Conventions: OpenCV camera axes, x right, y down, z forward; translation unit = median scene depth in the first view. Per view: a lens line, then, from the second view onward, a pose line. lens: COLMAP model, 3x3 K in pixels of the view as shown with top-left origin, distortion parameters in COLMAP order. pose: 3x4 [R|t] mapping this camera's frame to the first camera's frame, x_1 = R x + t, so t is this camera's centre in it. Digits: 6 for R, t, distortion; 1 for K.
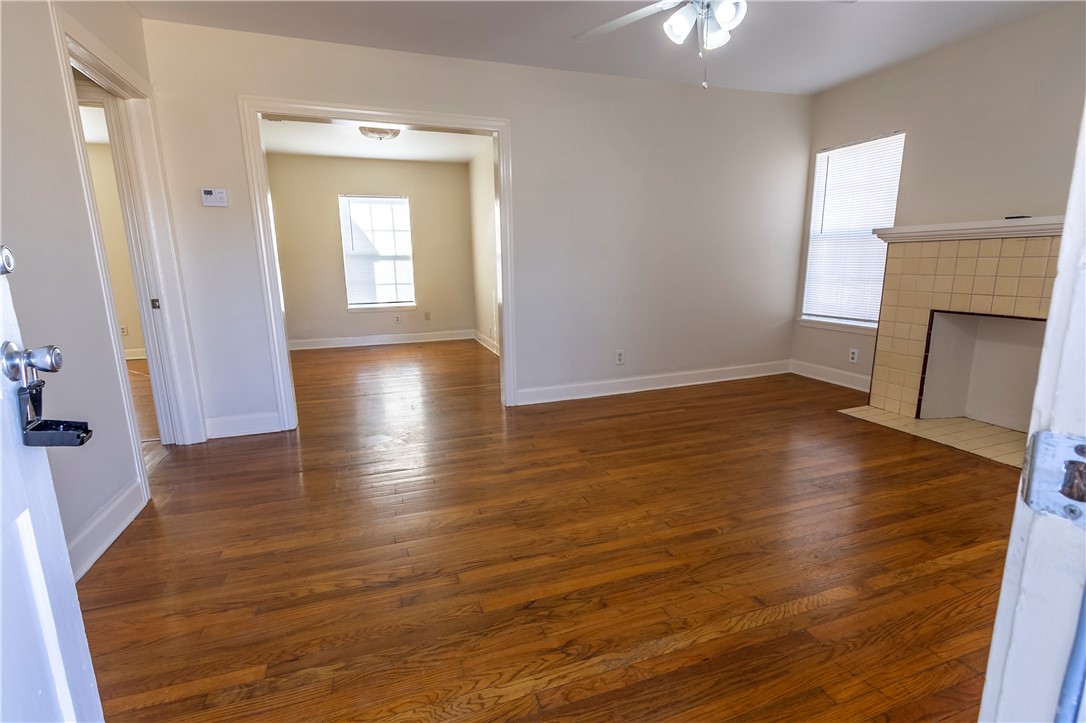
lens RADIAL K [[491.3, 0, 538.3], [0, 491.3, 360.8], [0, 0, 1]] dist [0.001267, -0.000204]
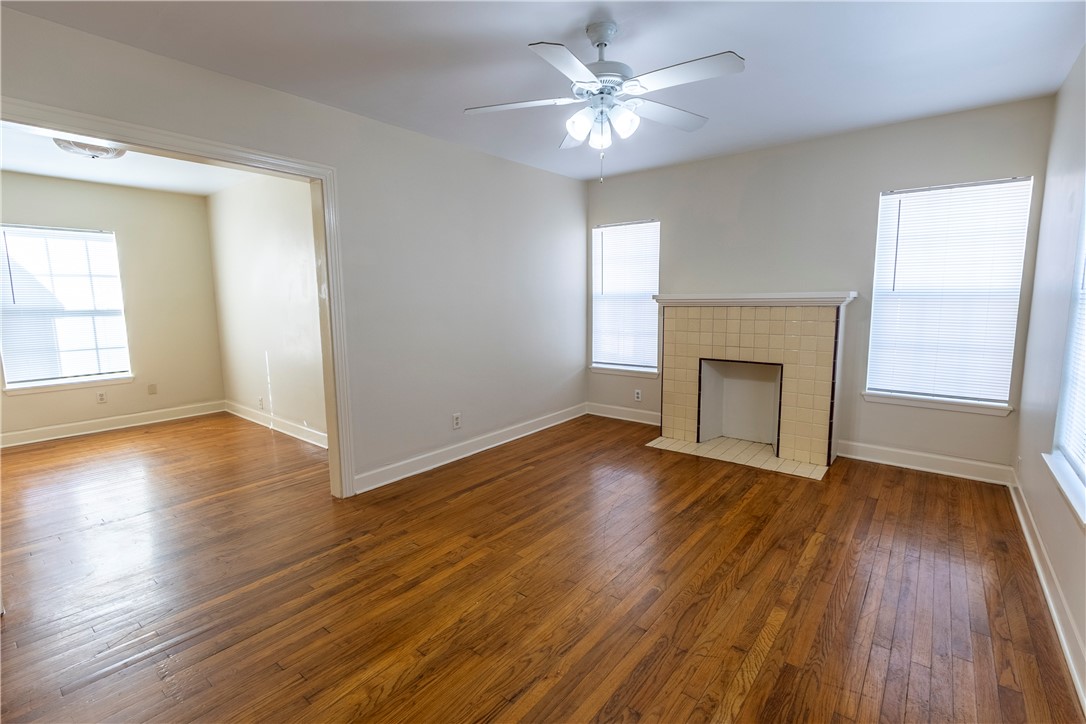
lens RADIAL K [[489.1, 0, 544.6], [0, 489.1, 359.5], [0, 0, 1]] dist [0.001007, -0.000053]
pose [[0.848640, -0.060647, 0.525482, -0.215442], [0.103099, 0.993318, -0.051862, -0.069672], [-0.518826, 0.098189, 0.849222, 0.102352]]
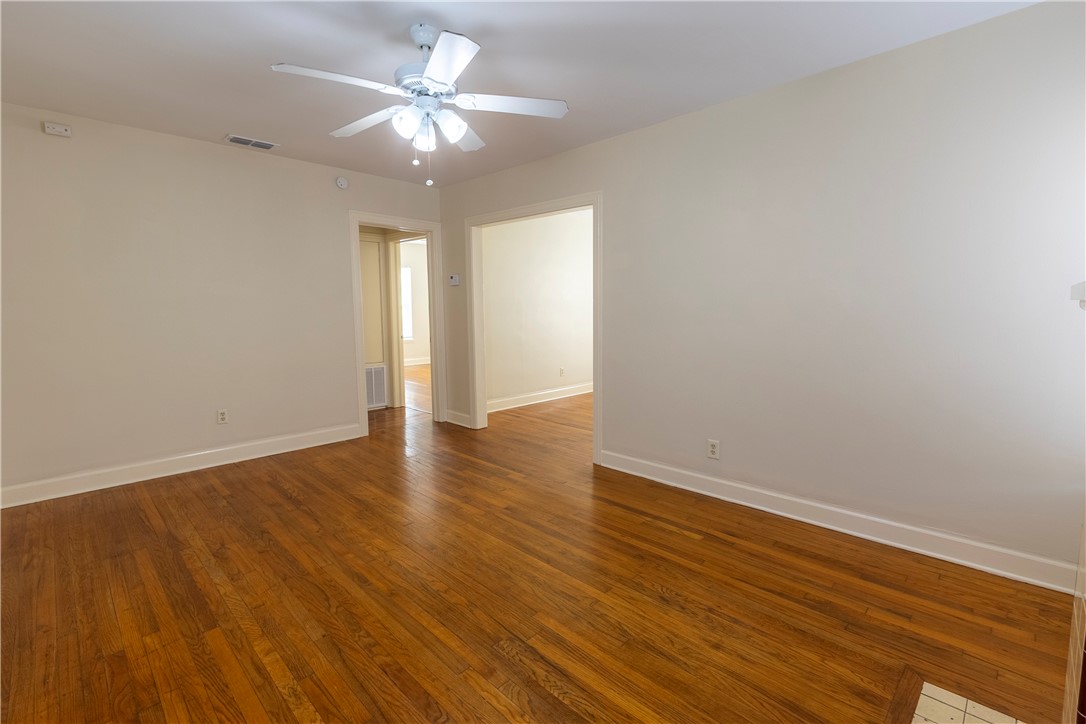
lens RADIAL K [[491.3, 0, 538.3], [0, 491.3, 361.3], [0, 0, 1]] dist [0.001267, -0.000204]
pose [[0.435266, 0.115617, -0.892847, 0.850613], [-0.175204, 0.983638, 0.041961, -0.150784], [0.883090, 0.138166, 0.448400, 0.452585]]
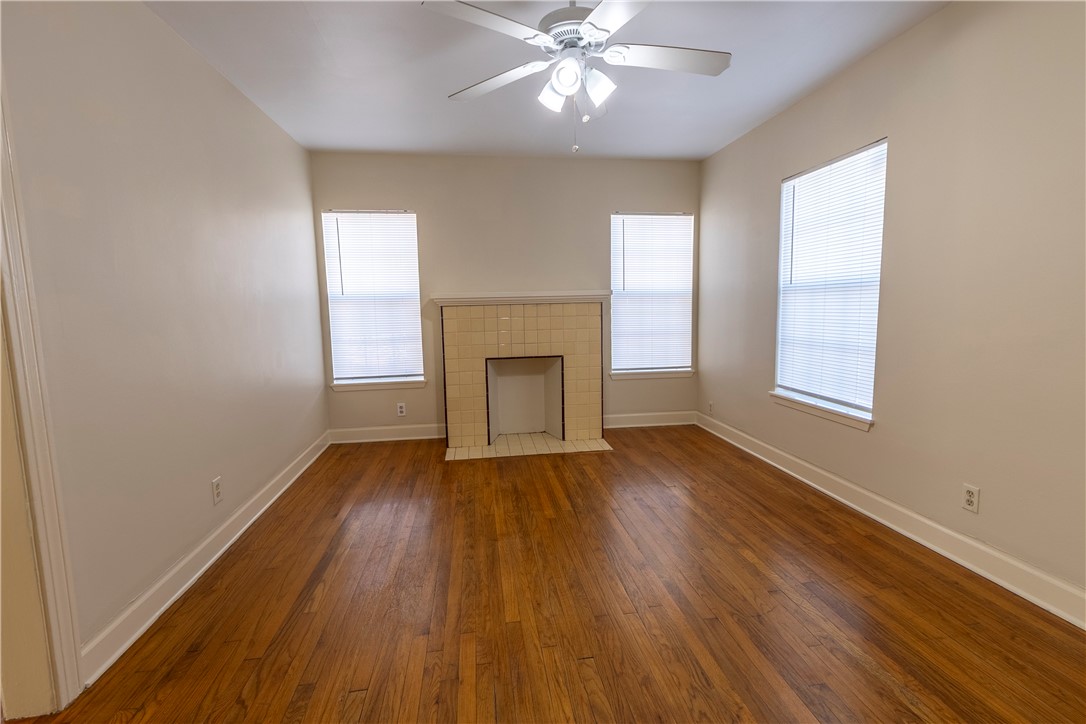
lens RADIAL K [[489.1, 0, 544.6], [0, 489.1, 359.5], [0, 0, 1]] dist [0.001007, -0.000053]
pose [[0.190640, -0.100150, 0.976538, -0.378348], [0.212359, 0.975434, 0.058580, -0.131804], [-0.958415, 0.196209, 0.207225, 0.546507]]
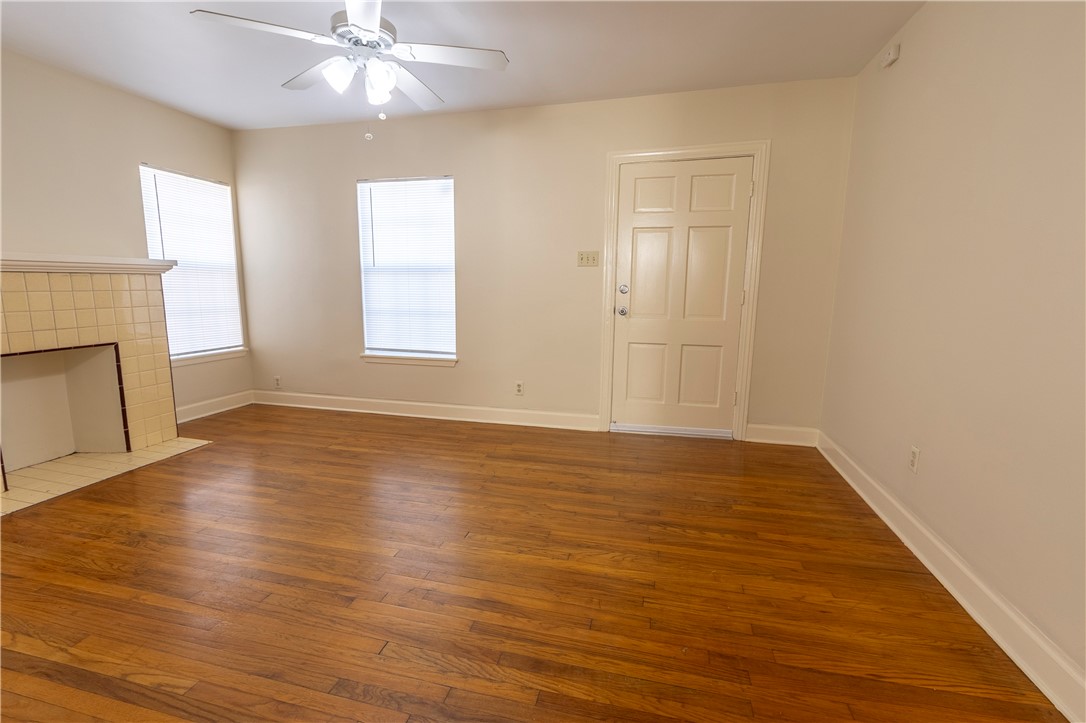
lens RADIAL K [[489.6, 0, 532.2], [0, 489.6, 362.2], [0, 0, 1]] dist [0.002381, 0.000225]
pose [[-0.831036, -0.082738, 0.550031, -0.350616], [0.111490, 0.944028, 0.310454, -0.224934], [-0.544931, 0.319322, -0.775296, 1.049518]]
